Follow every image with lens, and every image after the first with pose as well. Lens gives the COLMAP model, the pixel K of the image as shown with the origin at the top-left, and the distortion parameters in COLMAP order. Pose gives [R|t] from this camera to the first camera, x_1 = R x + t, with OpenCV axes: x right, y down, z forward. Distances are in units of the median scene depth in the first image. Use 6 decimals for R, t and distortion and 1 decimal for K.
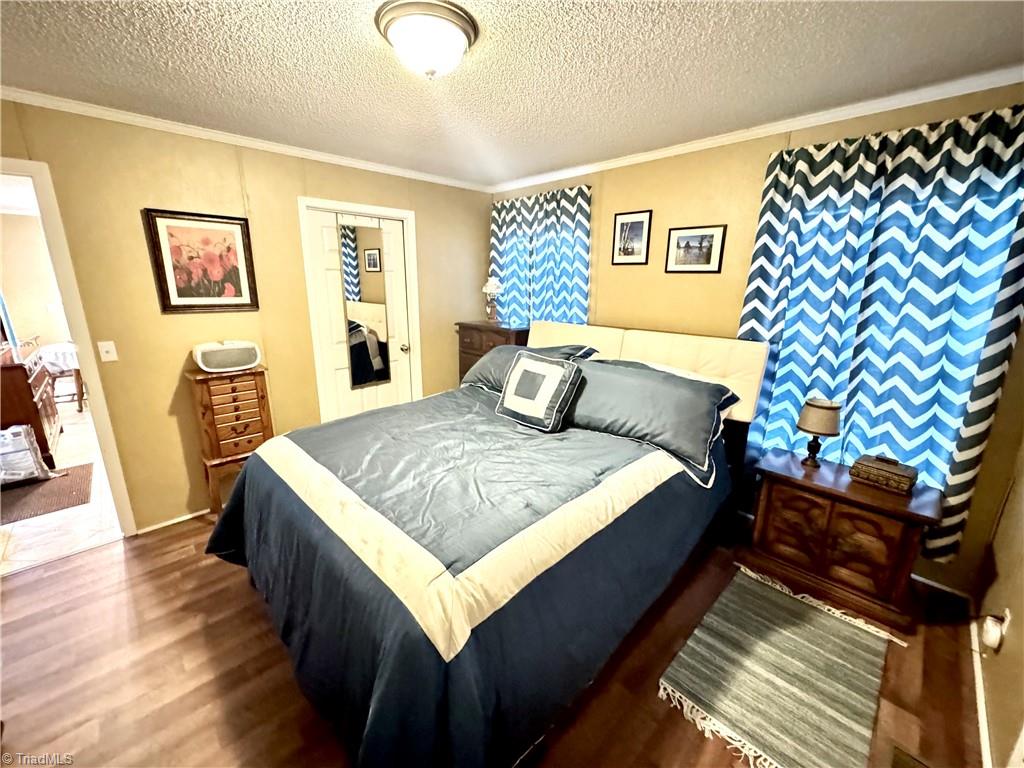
lens RADIAL K [[407.0, 0, 507.3], [0, 407.0, 383.0], [0, 0, 1]] dist [0.000731, 0.000115]
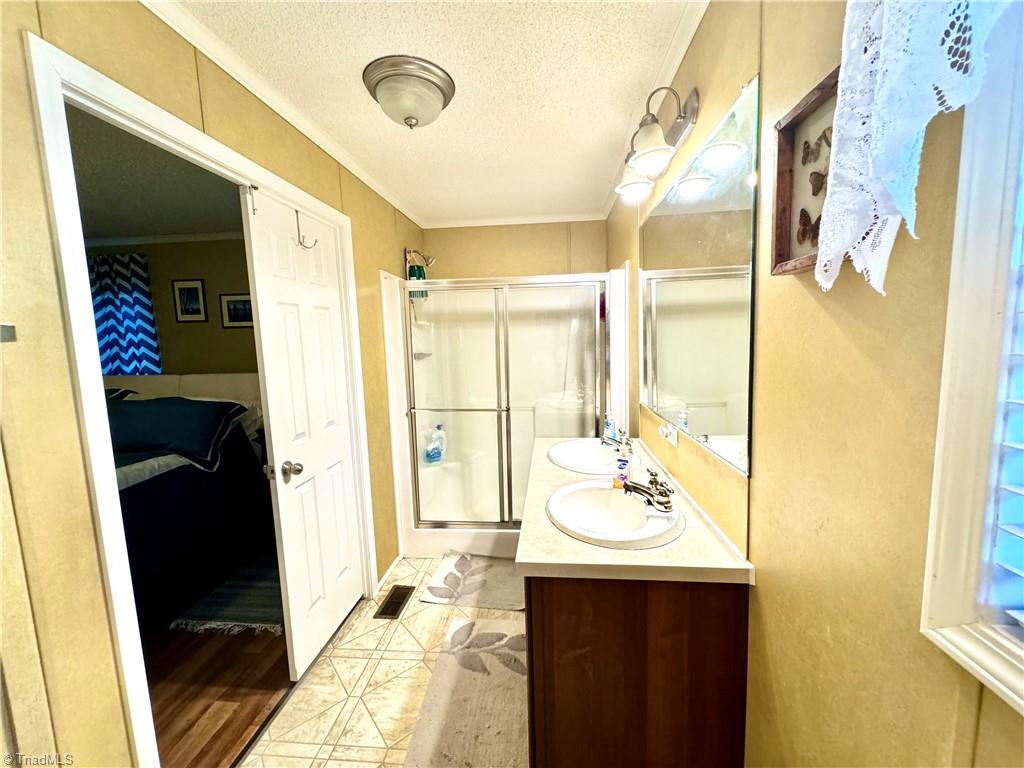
lens RADIAL K [[407.0, 0, 510.8], [0, 407.0, 386.8], [0, 0, 1]] dist [0.000731, 0.000115]
pose [[0.767239, -0.099194, 0.633645, 0.236218], [0.185226, 0.980139, -0.070842, 0.146454], [-0.614033, 0.171721, 0.770374, -0.441420]]
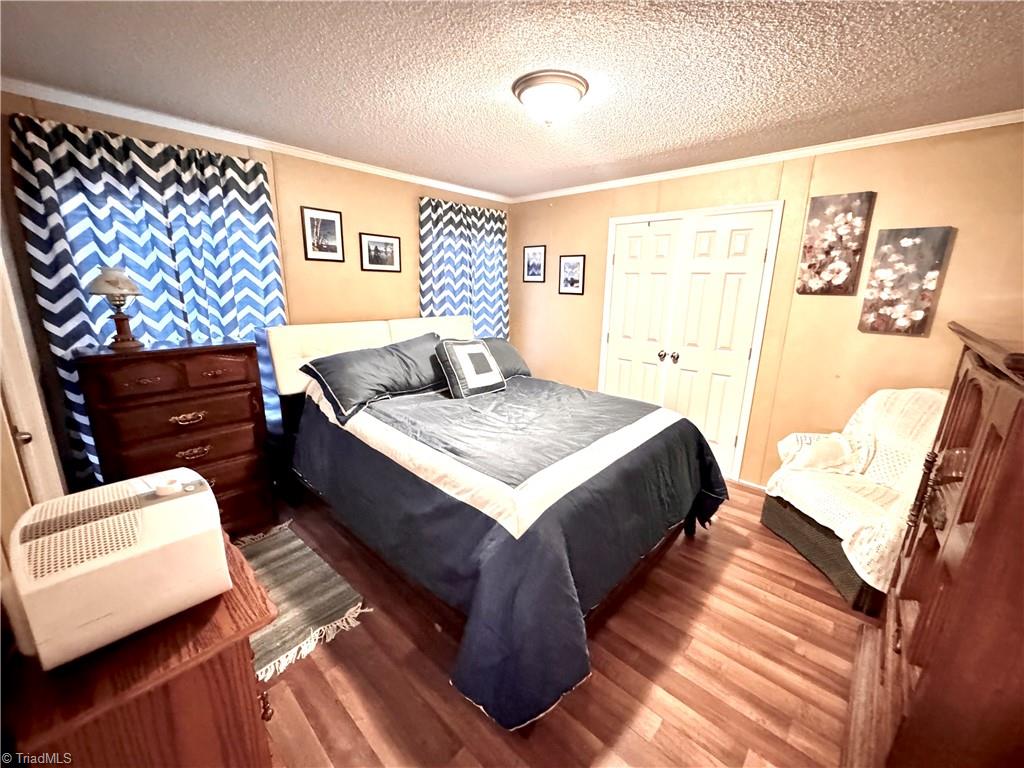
lens RADIAL K [[407.0, 0, 508.3], [0, 407.0, 388.6], [0, 0, 1]] dist [0.000731, 0.000115]
pose [[-0.046470, -0.247283, 0.967828, -0.774115], [0.238932, 0.938000, 0.251134, -0.136189], [-0.969924, 0.242916, 0.015495, 0.610211]]
